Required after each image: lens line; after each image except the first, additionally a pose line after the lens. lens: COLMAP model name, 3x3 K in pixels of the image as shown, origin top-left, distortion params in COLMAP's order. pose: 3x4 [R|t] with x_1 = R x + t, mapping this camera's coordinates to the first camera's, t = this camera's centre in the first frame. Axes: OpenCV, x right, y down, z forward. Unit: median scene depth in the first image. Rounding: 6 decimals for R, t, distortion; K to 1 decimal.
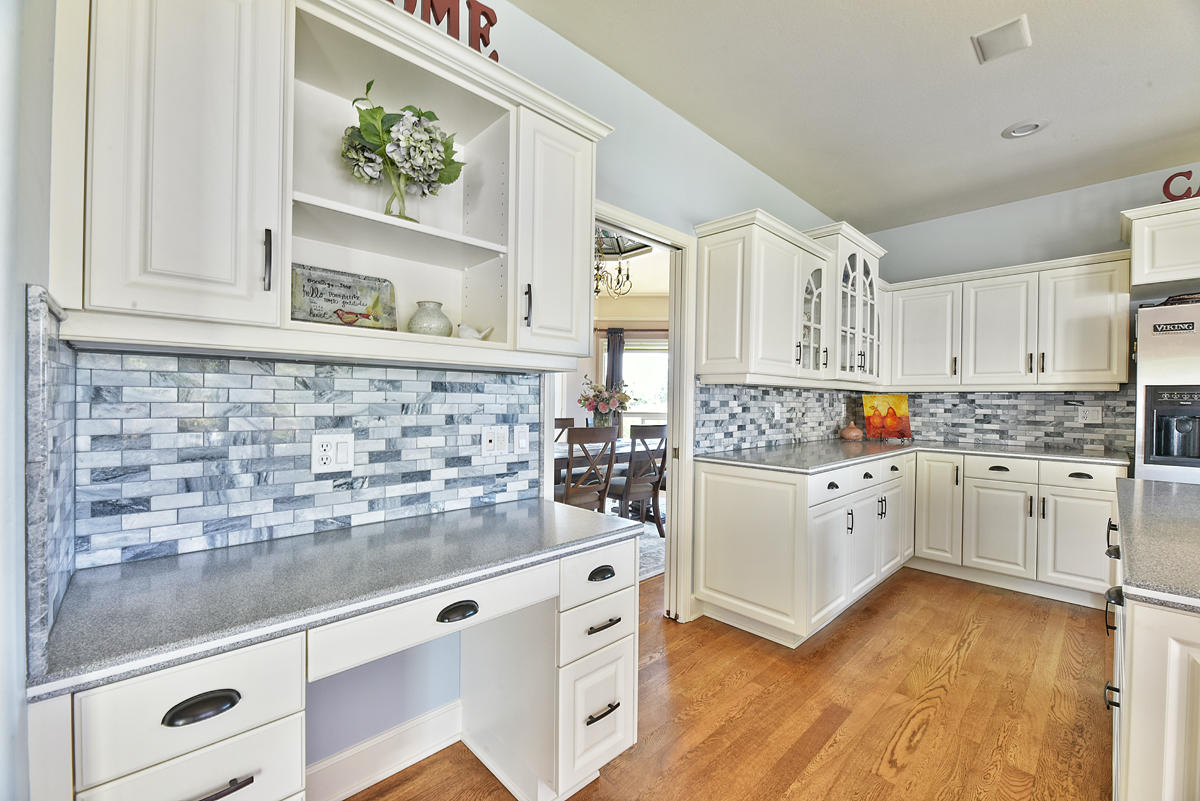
lens RADIAL K [[483.5, 0, 598.9], [0, 483.5, 401.9], [0, 0, 1]] dist [-0.001590, -0.000539]
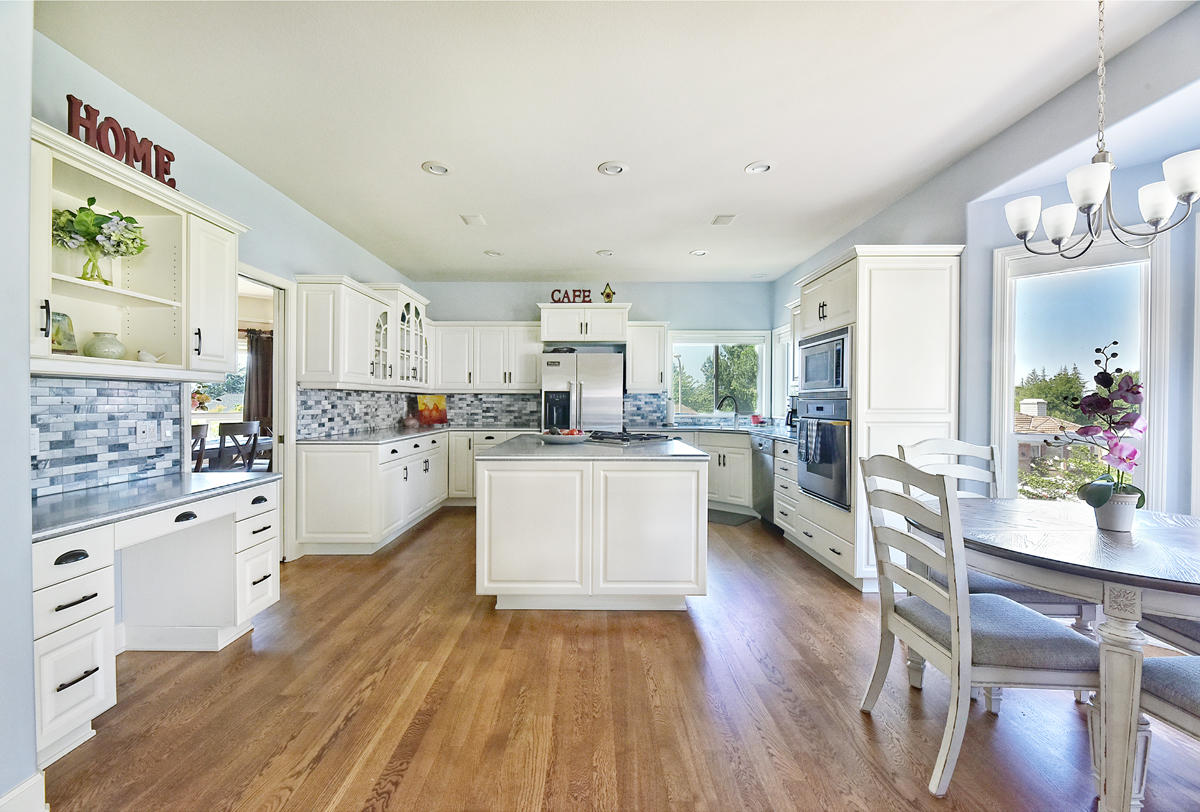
lens RADIAL K [[489.6, 0, 600.0], [0, 489.6, 401.5], [0, 0, 1]] dist [-0.013247, -0.000269]
pose [[0.677835, -0.011049, 0.735131, -0.217120], [0.009086, 0.999937, 0.006651, -0.001143], [-0.735158, 0.002171, 0.677892, -0.533805]]
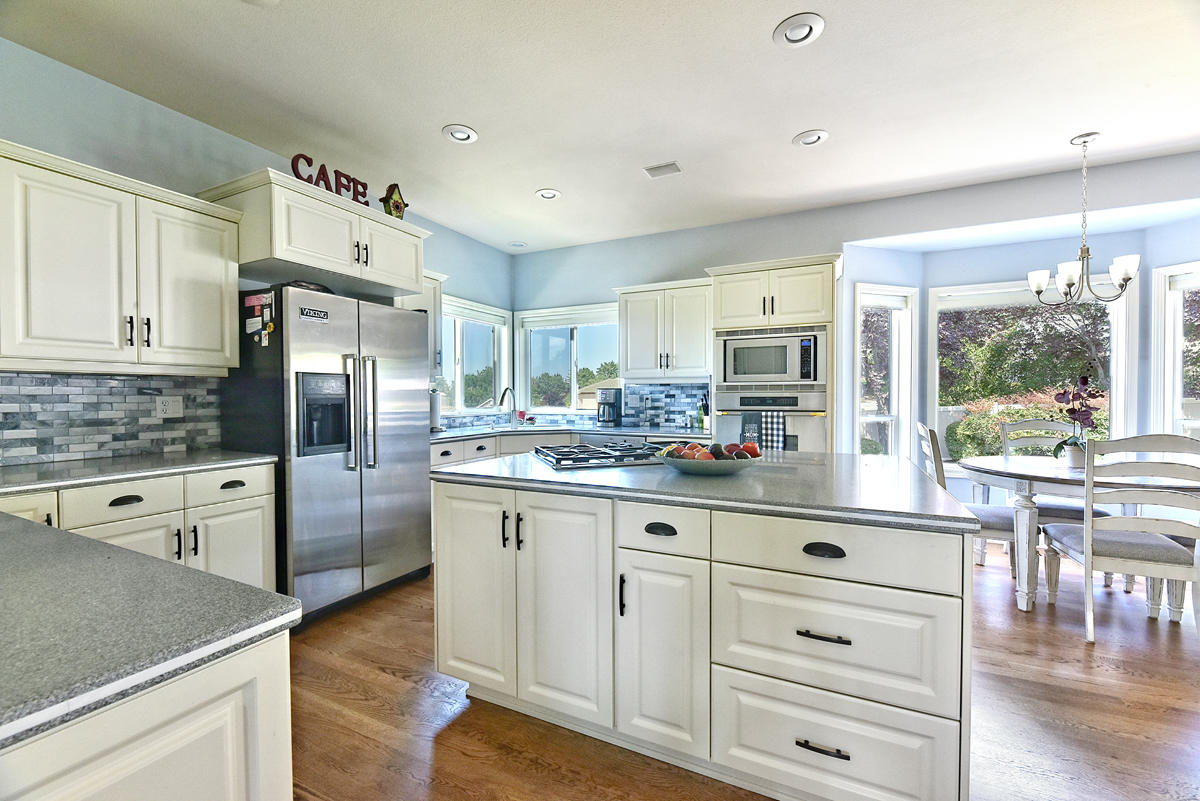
lens RADIAL K [[483.5, 0, 598.9], [0, 483.5, 401.9], [0, 0, 1]] dist [-0.001590, -0.000539]
pose [[-0.352837, -0.023344, 0.935394, 0.058987], [0.000697, 0.999682, 0.025212, -0.000089], [-0.935685, 0.009548, -0.352708, 0.709902]]
